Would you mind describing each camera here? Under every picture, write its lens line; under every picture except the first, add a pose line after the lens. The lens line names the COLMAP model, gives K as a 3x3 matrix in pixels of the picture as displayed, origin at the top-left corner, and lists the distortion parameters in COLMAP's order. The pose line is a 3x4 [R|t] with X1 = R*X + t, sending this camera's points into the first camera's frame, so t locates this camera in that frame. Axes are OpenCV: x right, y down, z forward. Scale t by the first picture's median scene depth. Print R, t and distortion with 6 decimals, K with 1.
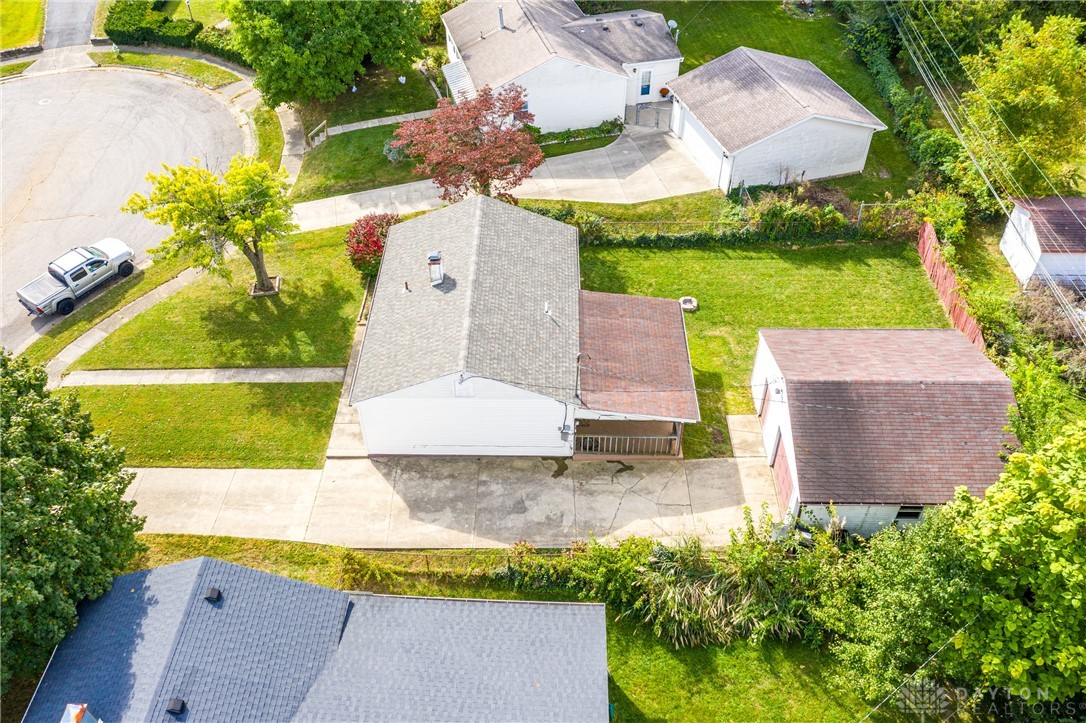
lens RADIAL K [[915.5, 0, 517.6], [0, 915.5, 357.0], [0, 0, 1]] dist [-0.001389, 0.002979]
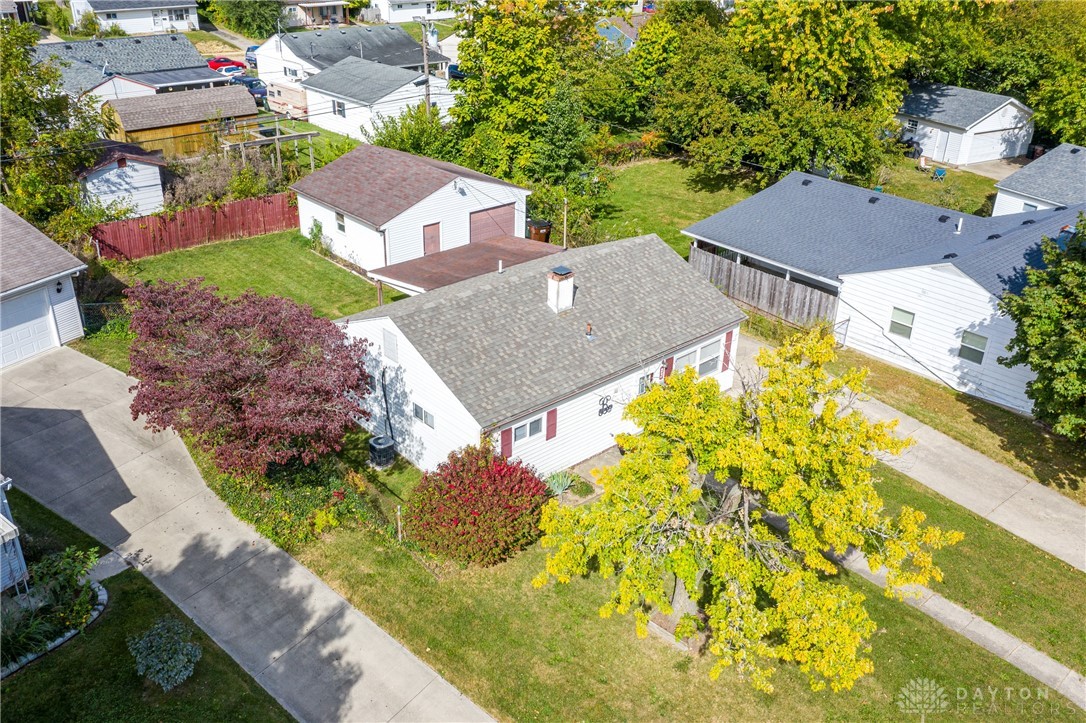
lens RADIAL K [[915.5, 0, 517.6], [0, 915.5, 357.0], [0, 0, 1]] dist [-0.001389, 0.002979]
pose [[-0.678425, -0.312470, 0.664907, -0.522519], [0.505040, 0.458922, 0.730976, -0.573366], [-0.533549, 0.831717, -0.153534, 1.052024]]
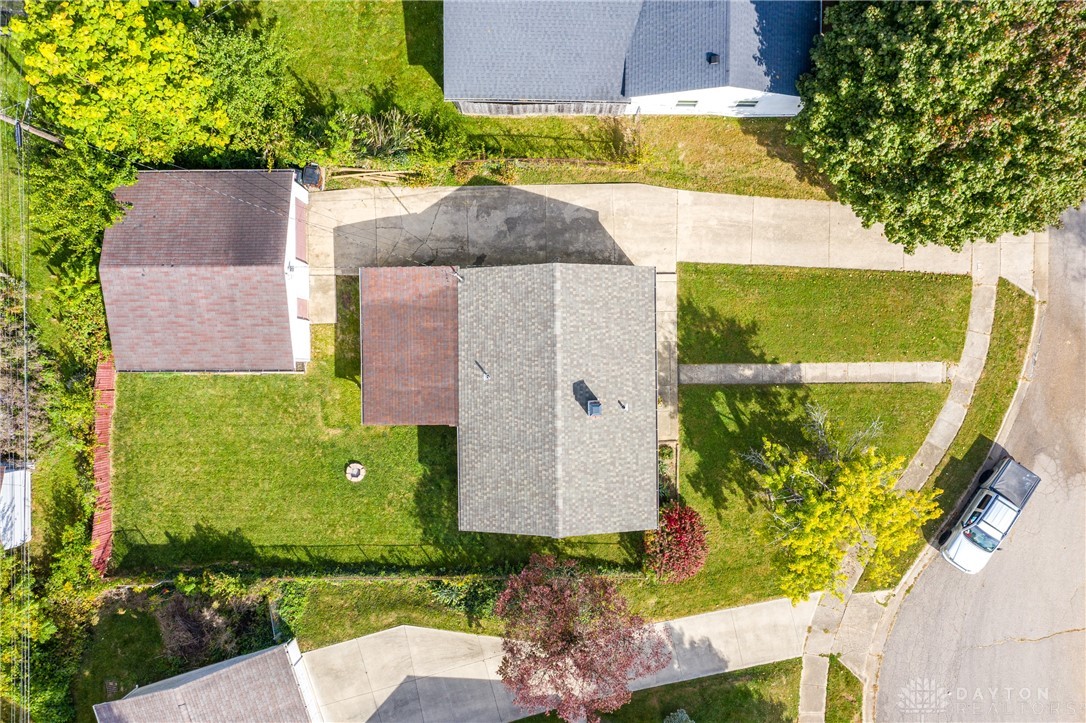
lens RADIAL K [[893.2, 0, 535.1], [0, 893.2, 363.1], [0, 0, 1]] dist [-0.008011, 0.002058]
pose [[-0.998558, 0.041856, 0.033623, -0.051900], [-0.003901, -0.681179, 0.732107, -0.705516], [0.053546, 0.730920, 0.680360, 0.248733]]
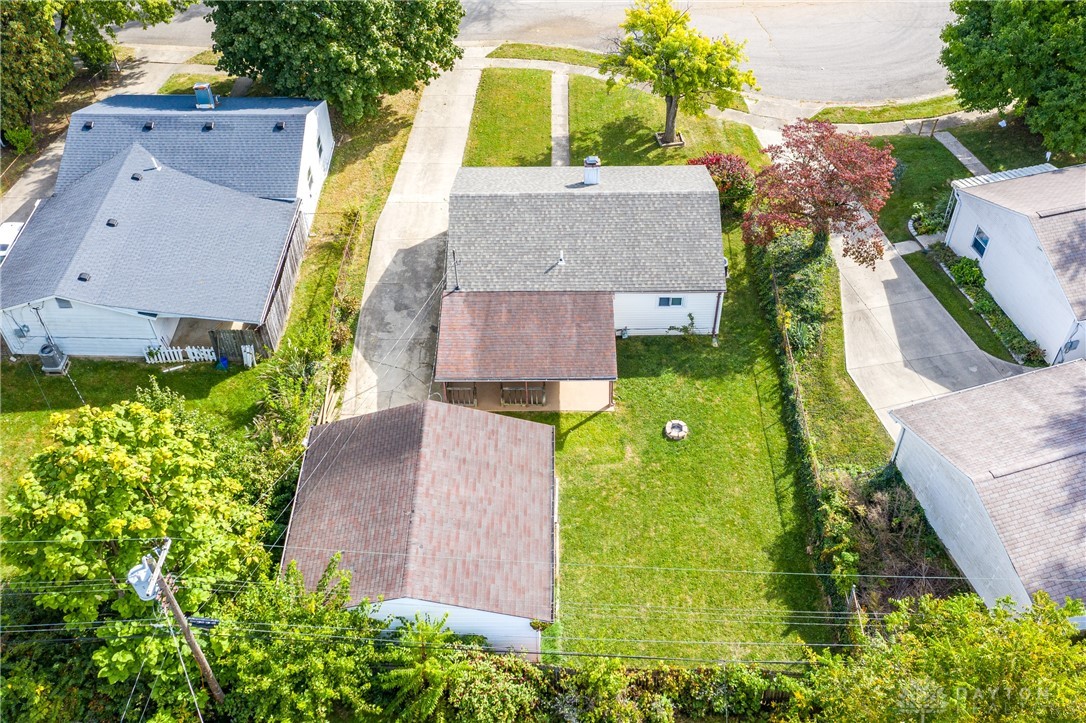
lens RADIAL K [[1052.6, 0, 532.9], [0, 1052.6, 337.9], [0, 0, 1]] dist [-0.002307, 0.001554]
pose [[0.019580, 0.720703, -0.692967, 0.802242], [-0.664508, 0.527243, 0.529570, -0.534098], [0.747025, 0.450113, 0.489236, 0.386210]]
